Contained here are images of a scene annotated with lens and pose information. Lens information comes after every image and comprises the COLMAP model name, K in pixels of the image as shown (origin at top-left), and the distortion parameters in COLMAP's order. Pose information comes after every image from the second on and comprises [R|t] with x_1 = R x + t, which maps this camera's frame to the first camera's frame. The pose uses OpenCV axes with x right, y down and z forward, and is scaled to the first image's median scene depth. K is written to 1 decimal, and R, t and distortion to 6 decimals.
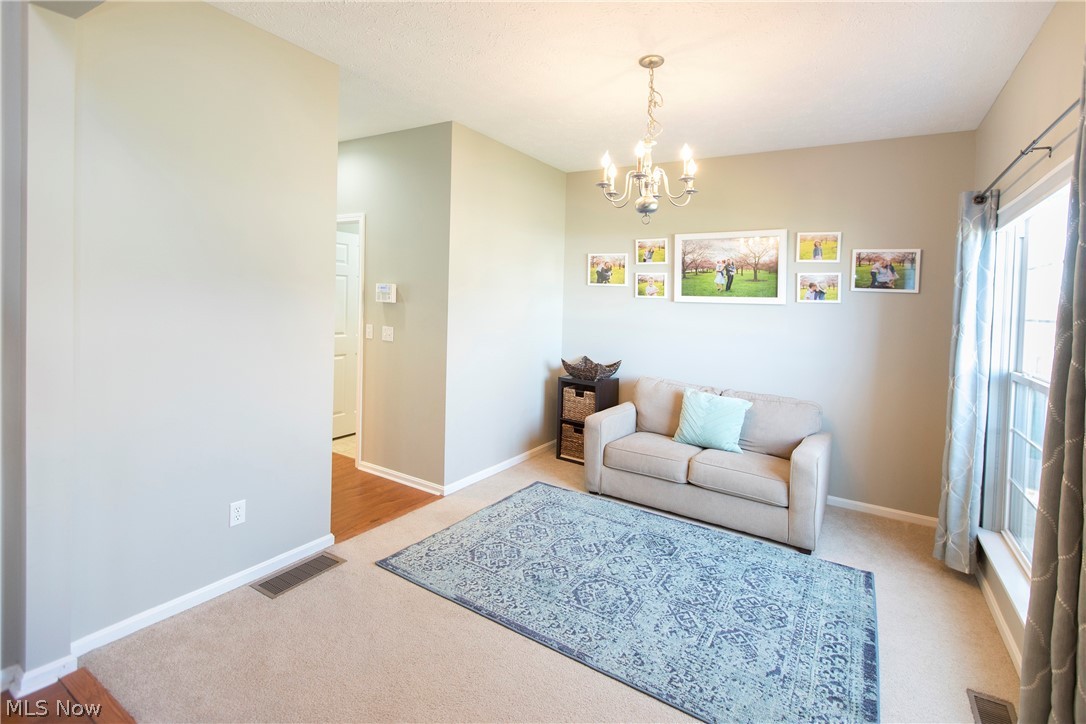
lens RADIAL K [[507.6, 0, 507.2], [0, 507.6, 290.8], [0, 0, 1]] dist [0.000574, -0.006359]
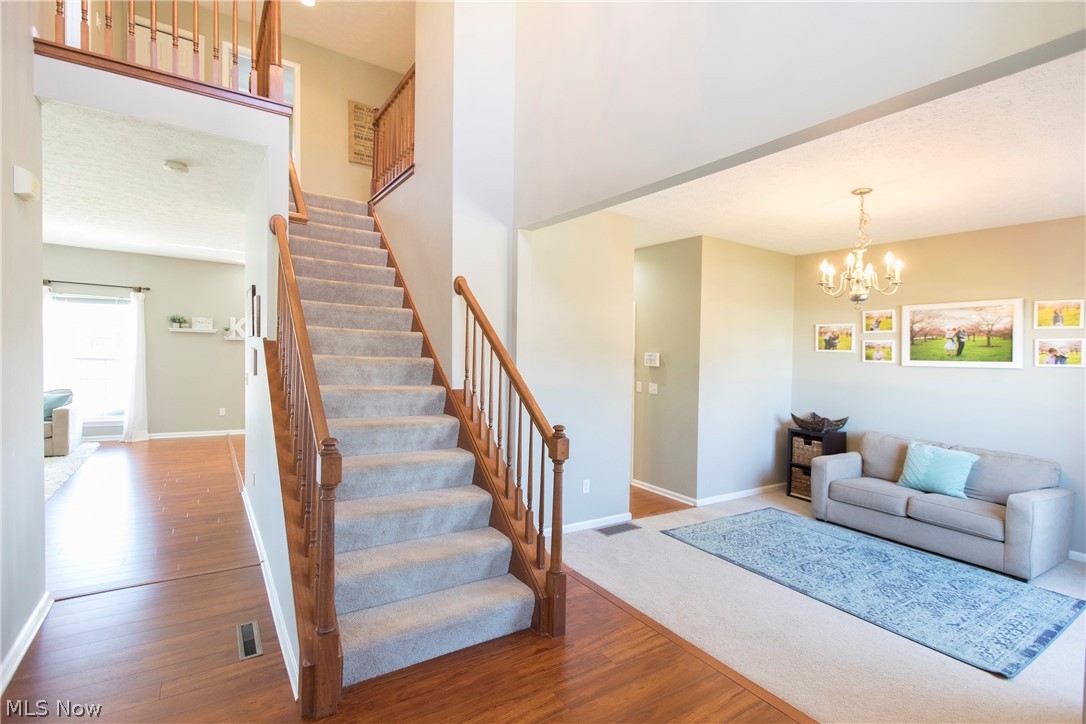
lens RADIAL K [[507.6, 0, 536.8], [0, 507.6, 355.5], [0, 0, 1]] dist [0.000574, -0.006359]
pose [[0.935877, -0.005837, -0.352279, -0.040836], [0.007850, 0.999960, 0.004285, -0.015298], [0.352240, -0.006775, 0.935885, -0.423422]]
